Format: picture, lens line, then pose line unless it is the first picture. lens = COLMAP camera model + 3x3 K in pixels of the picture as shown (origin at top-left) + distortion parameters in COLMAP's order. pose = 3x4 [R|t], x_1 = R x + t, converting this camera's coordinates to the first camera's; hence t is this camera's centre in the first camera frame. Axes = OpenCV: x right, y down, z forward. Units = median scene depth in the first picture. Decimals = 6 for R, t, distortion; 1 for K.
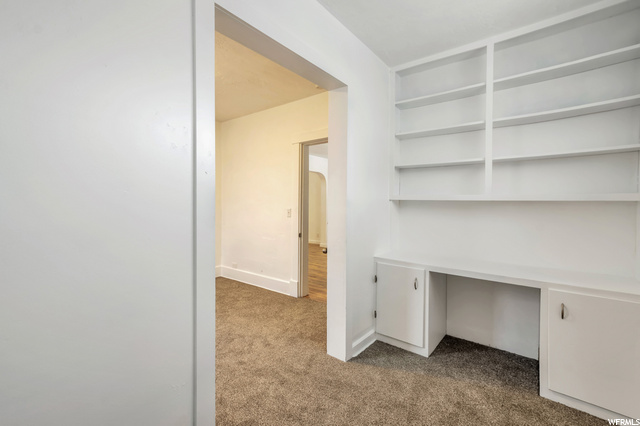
lens RADIAL K [[290.0, 0, 318.3], [0, 290.0, 215.0], [0, 0, 1]] dist [-0.003722, -0.000140]
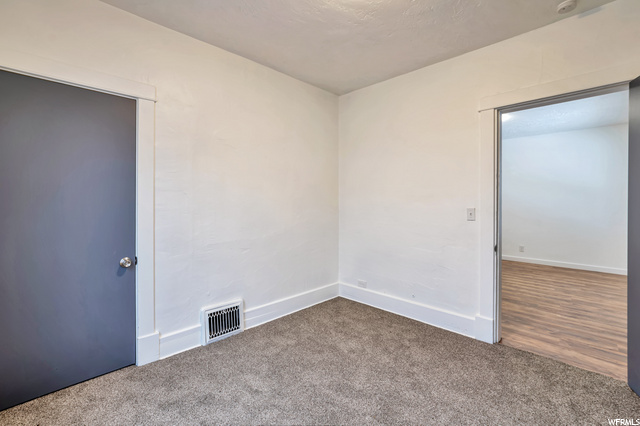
lens RADIAL K [[290.0, 0, 321.9], [0, 290.0, 206.5], [0, 0, 1]] dist [-0.003722, -0.000140]
pose [[0.993423, -0.001117, -0.114492, -0.368774], [-0.000977, 0.999833, -0.018229, -0.012067], [0.114494, 0.018221, 0.993257, 0.295610]]
